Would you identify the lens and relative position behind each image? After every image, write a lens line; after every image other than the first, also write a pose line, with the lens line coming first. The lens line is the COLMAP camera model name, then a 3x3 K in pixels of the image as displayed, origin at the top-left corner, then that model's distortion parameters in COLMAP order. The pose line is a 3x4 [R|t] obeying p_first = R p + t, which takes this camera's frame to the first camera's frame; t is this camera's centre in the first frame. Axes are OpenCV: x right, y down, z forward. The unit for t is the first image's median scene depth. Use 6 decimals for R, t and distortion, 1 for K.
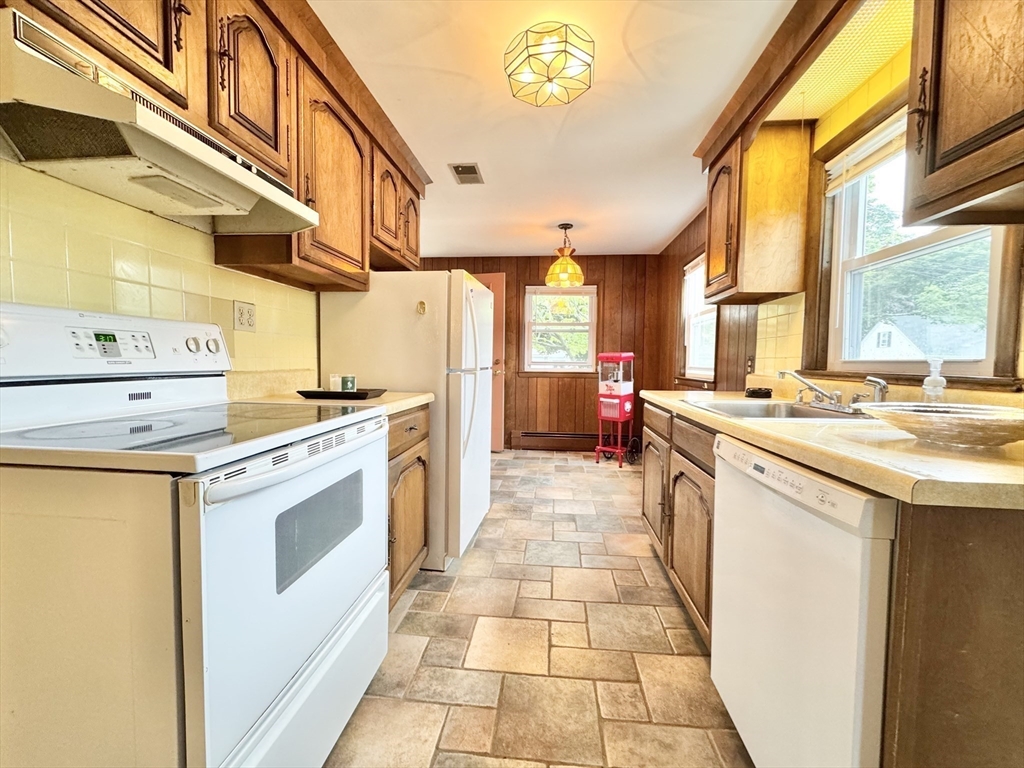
lens RADIAL K [[428.2, 0, 512.0], [0, 428.2, 384.0], [0, 0, 1]] dist [-0.001770, 0.000250]
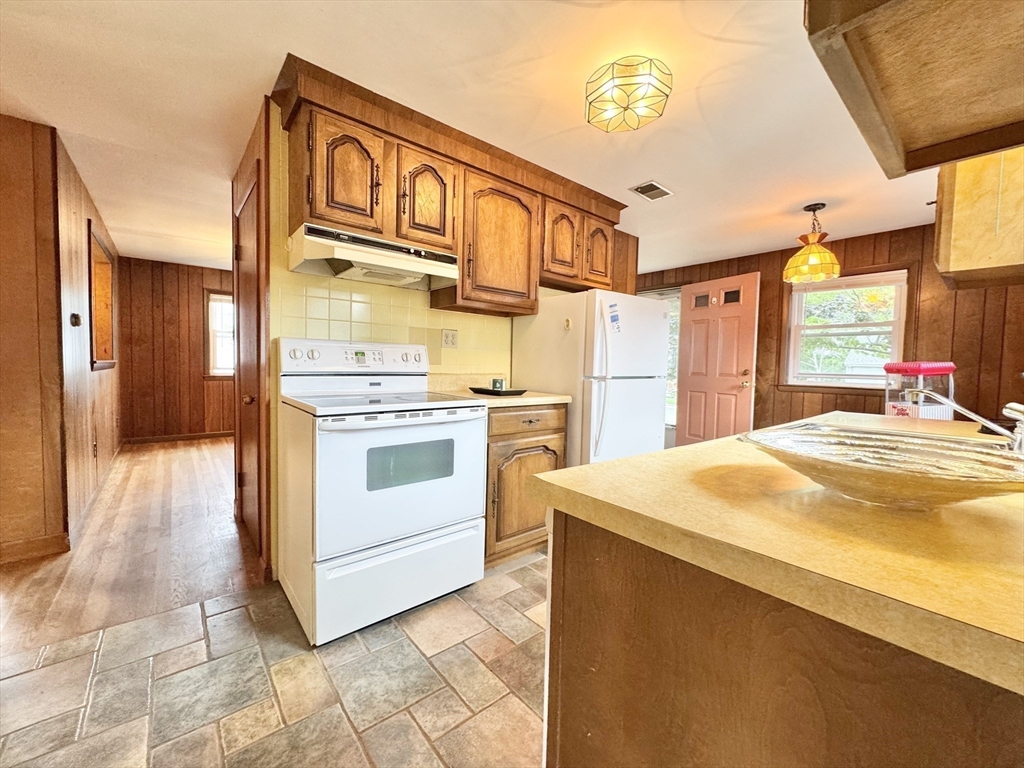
lens RADIAL K [[428.2, 0, 512.0], [0, 428.2, 384.0], [0, 0, 1]] dist [-0.001770, 0.000250]
pose [[0.699319, 0.039617, -0.713711, 0.657006], [-0.054227, 0.998526, 0.002293, -0.007094], [0.712750, 0.037098, 0.700436, 0.066673]]
